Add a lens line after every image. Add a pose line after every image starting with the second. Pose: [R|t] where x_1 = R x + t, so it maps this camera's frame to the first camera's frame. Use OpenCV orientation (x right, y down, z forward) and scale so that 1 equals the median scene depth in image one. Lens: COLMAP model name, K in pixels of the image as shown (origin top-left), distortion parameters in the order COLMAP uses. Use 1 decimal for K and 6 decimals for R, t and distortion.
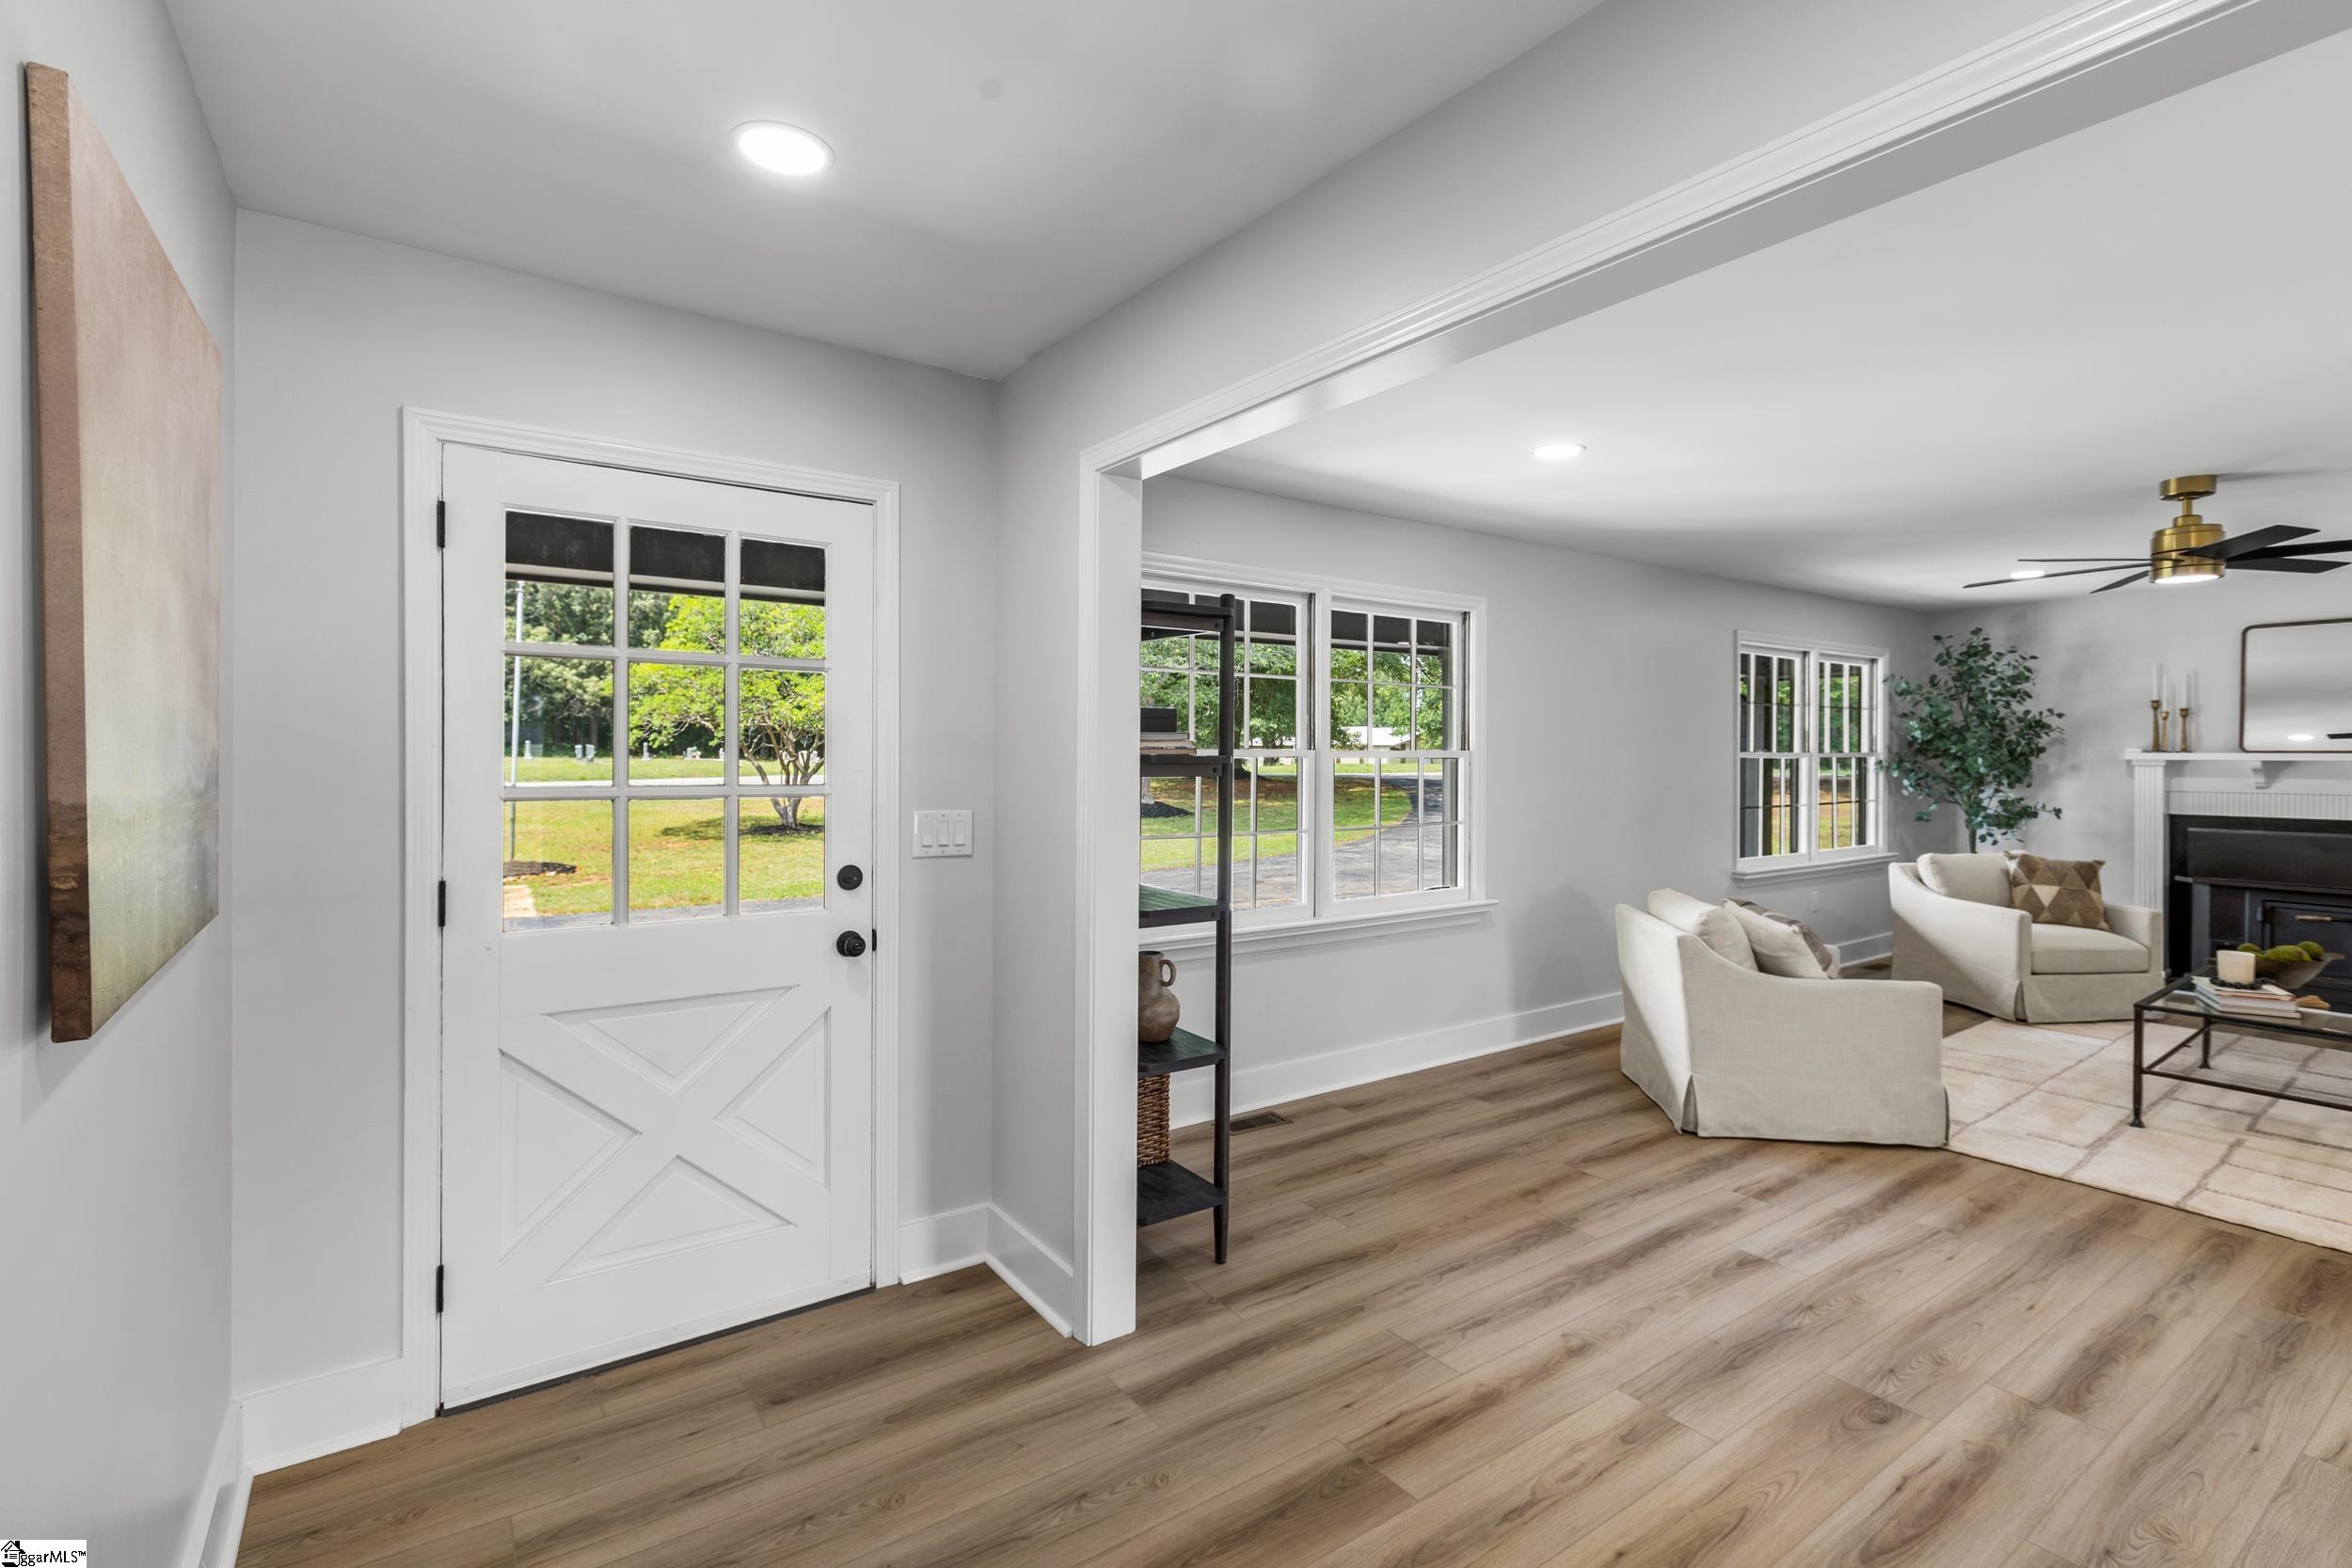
lens RADIAL K [[1084.0, 0, 1174.3], [0, 1084.0, 756.1], [0, 0, 1]] dist [-0.000589, -0.001434]
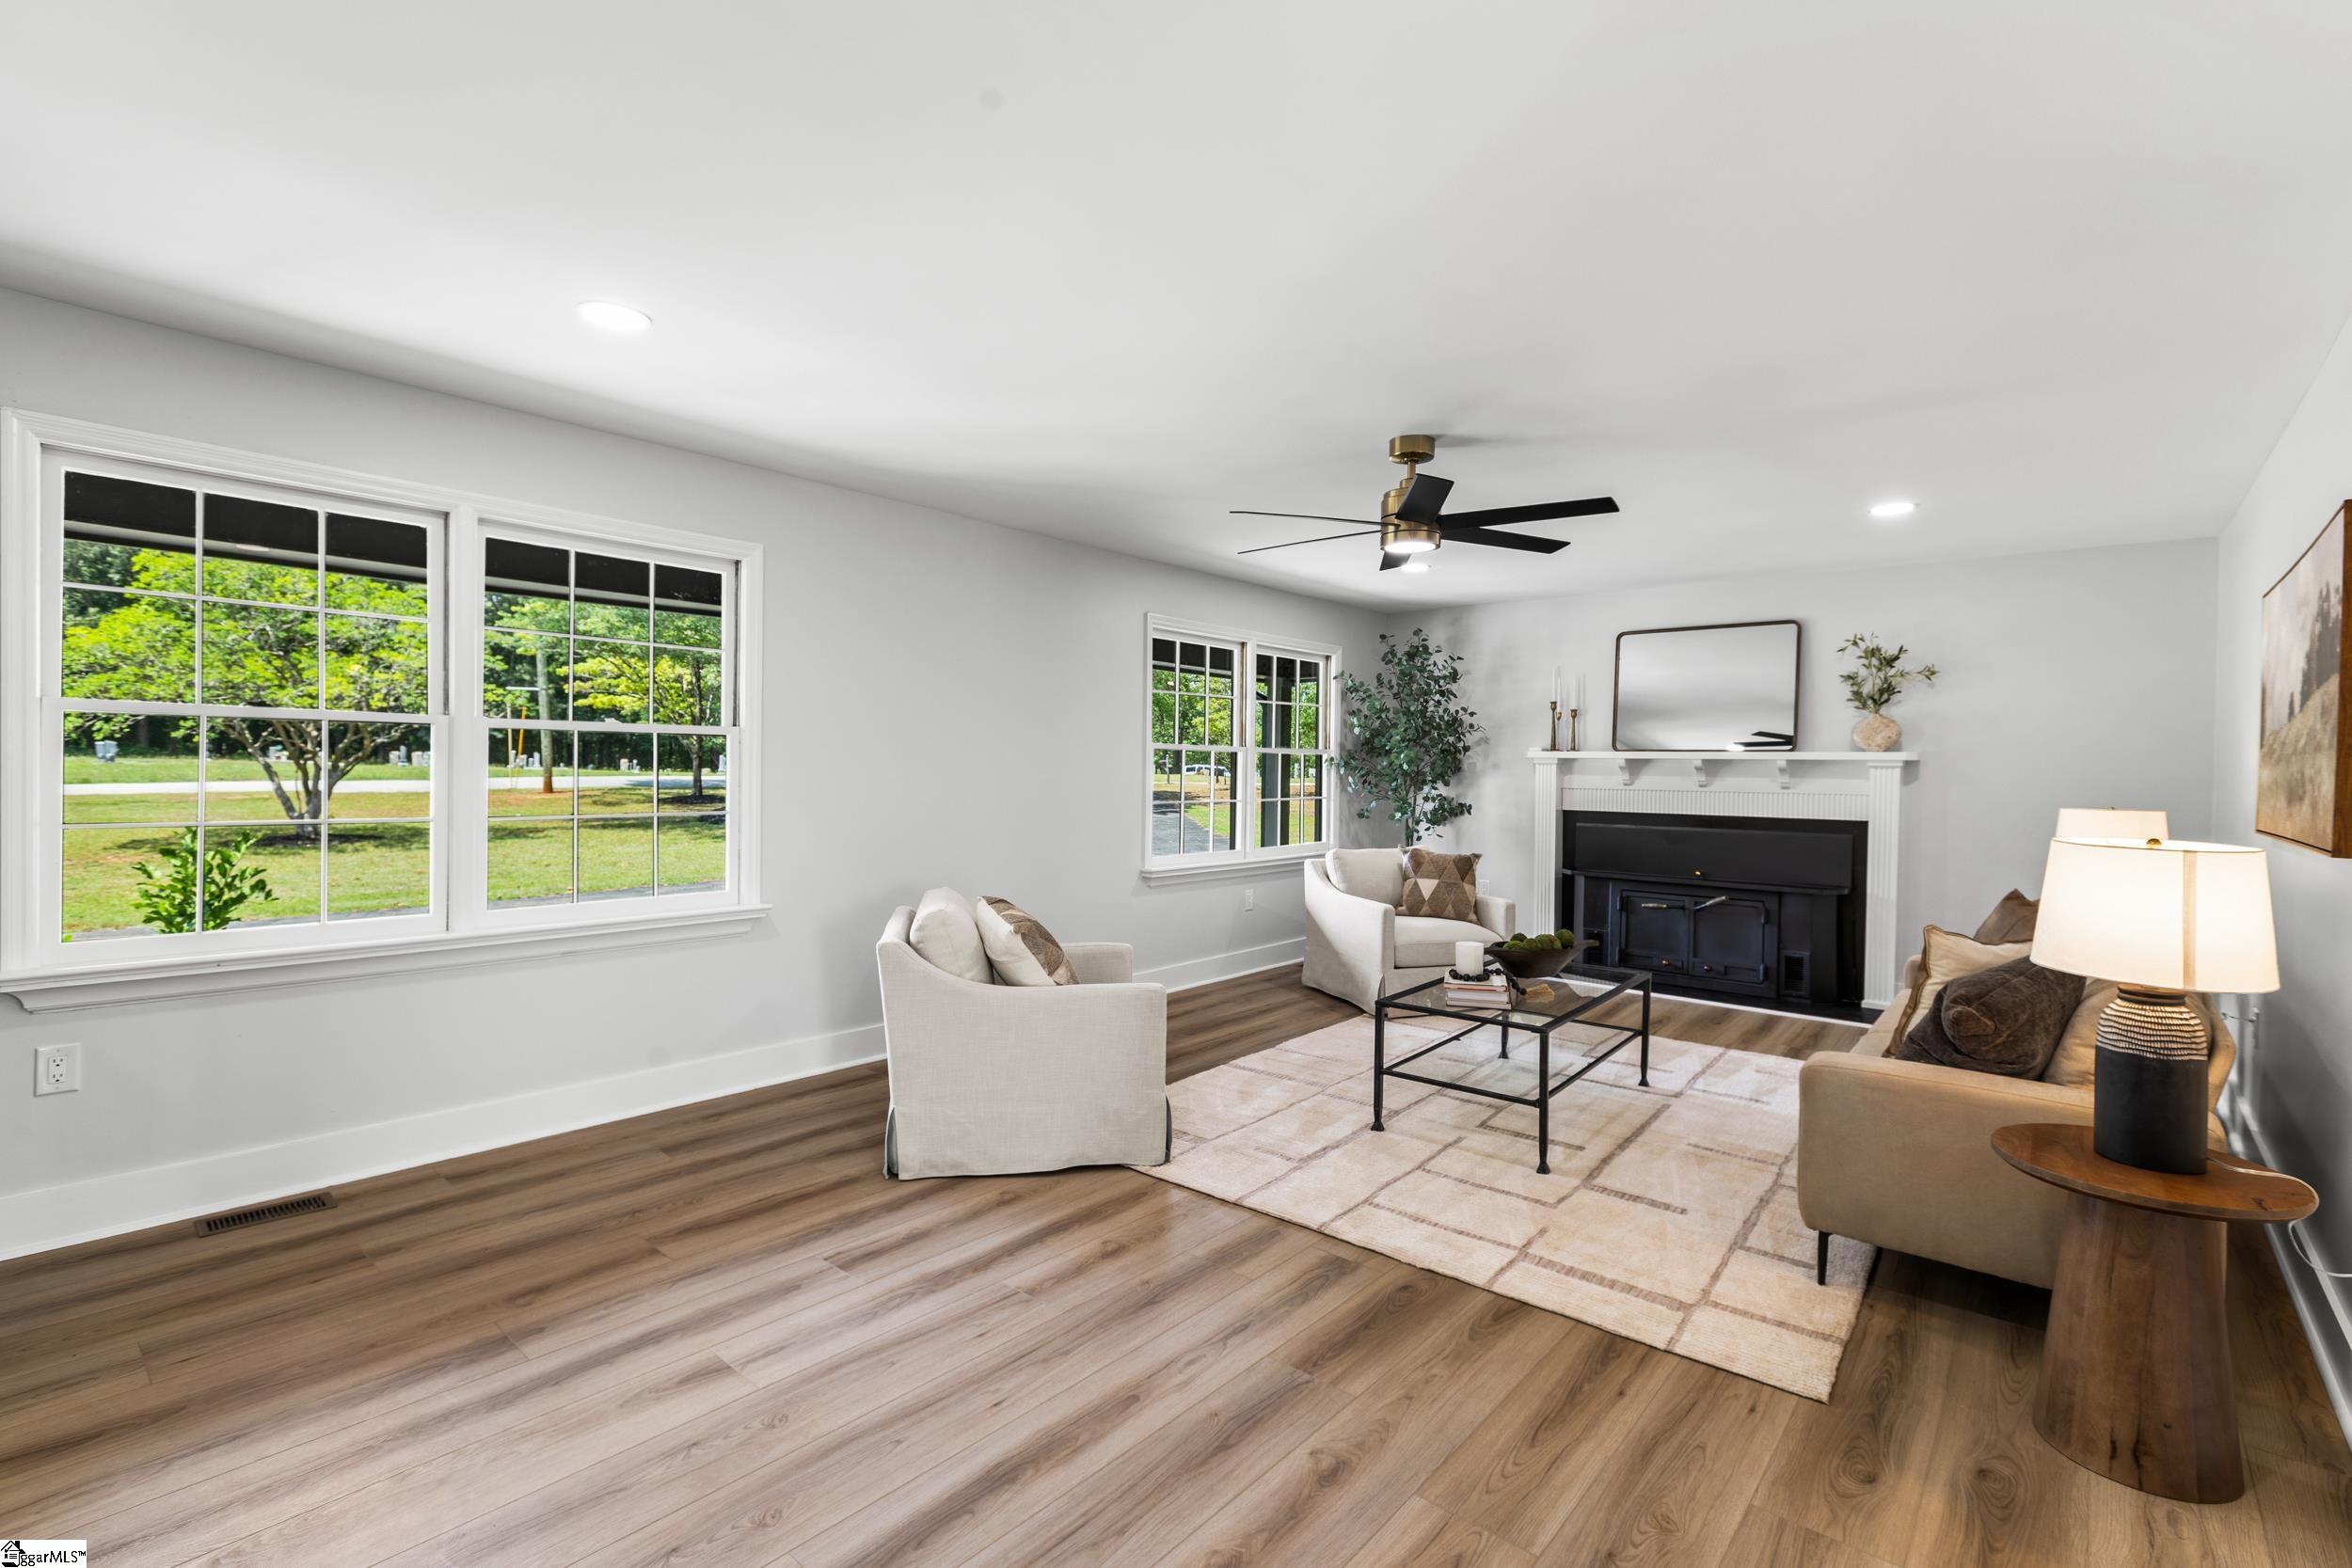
lens RADIAL K [[1073.5, 0, 1171.8], [0, 1073.5, 778.5], [0, 0, 1]] dist [0.002996, -0.001653]
pose [[0.967888, 0.008184, 0.251250, 0.444761], [-0.010794, 0.999901, 0.009010, 0.027347], [-0.251151, -0.011433, 0.967880, 0.132146]]
